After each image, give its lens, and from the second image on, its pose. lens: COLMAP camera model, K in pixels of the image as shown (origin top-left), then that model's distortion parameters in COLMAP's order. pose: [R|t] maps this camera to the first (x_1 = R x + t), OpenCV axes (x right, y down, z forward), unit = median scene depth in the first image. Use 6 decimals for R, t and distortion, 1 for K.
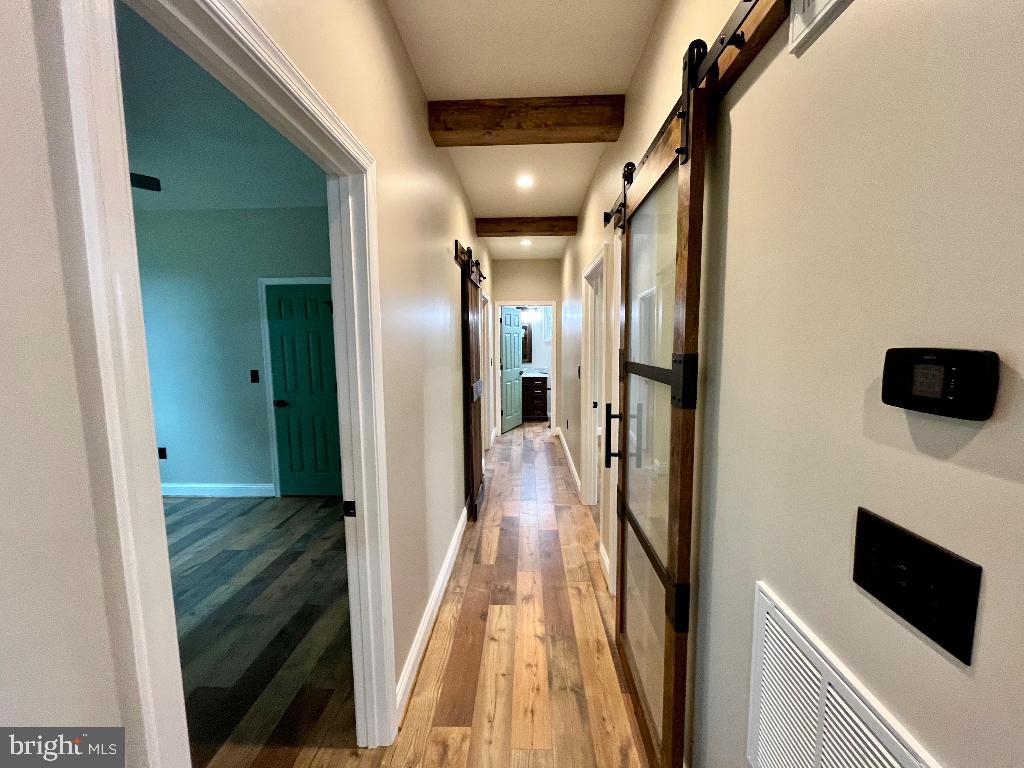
lens RADIAL K [[413.1, 0, 511.4], [0, 413.1, 385.7], [0, 0, 1]] dist [-0.005015, 0.000073]
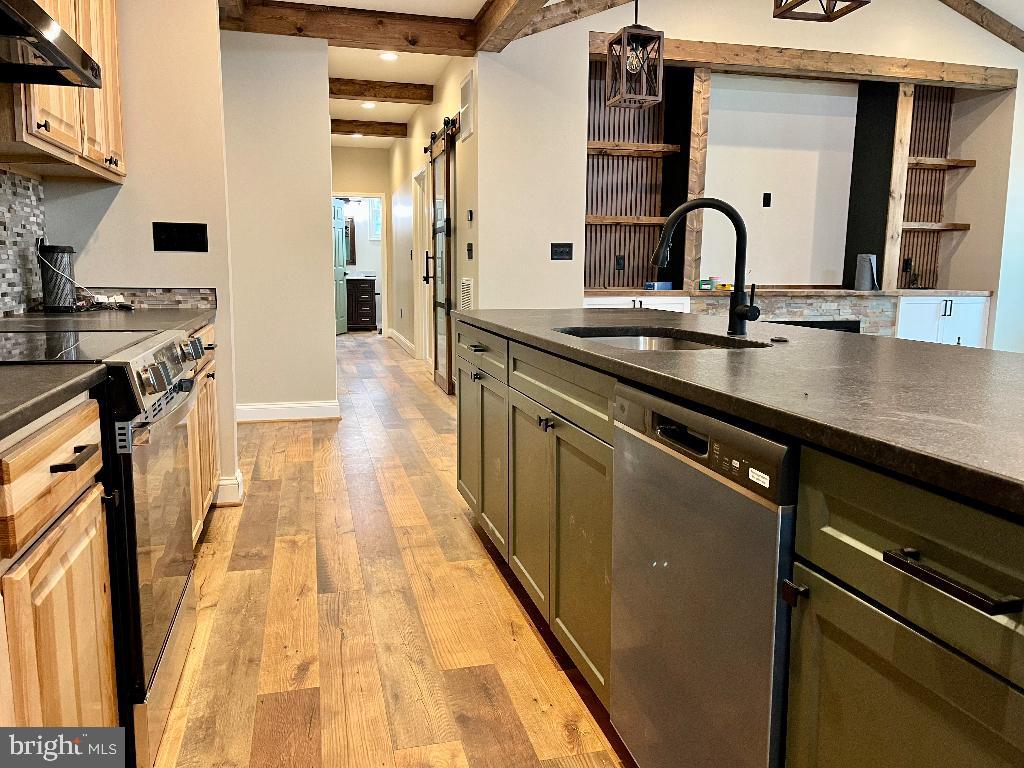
lens RADIAL K [[772.9, 0, 519.4], [0, 772.9, 384.0], [0, 0, 1]] dist [0.058365, -0.075076]
pose [[0.954734, -0.025167, 0.296393, -0.129128], [0.012641, 0.998947, 0.044104, 0.147084], [-0.297191, -0.038361, 0.954047, -0.760349]]
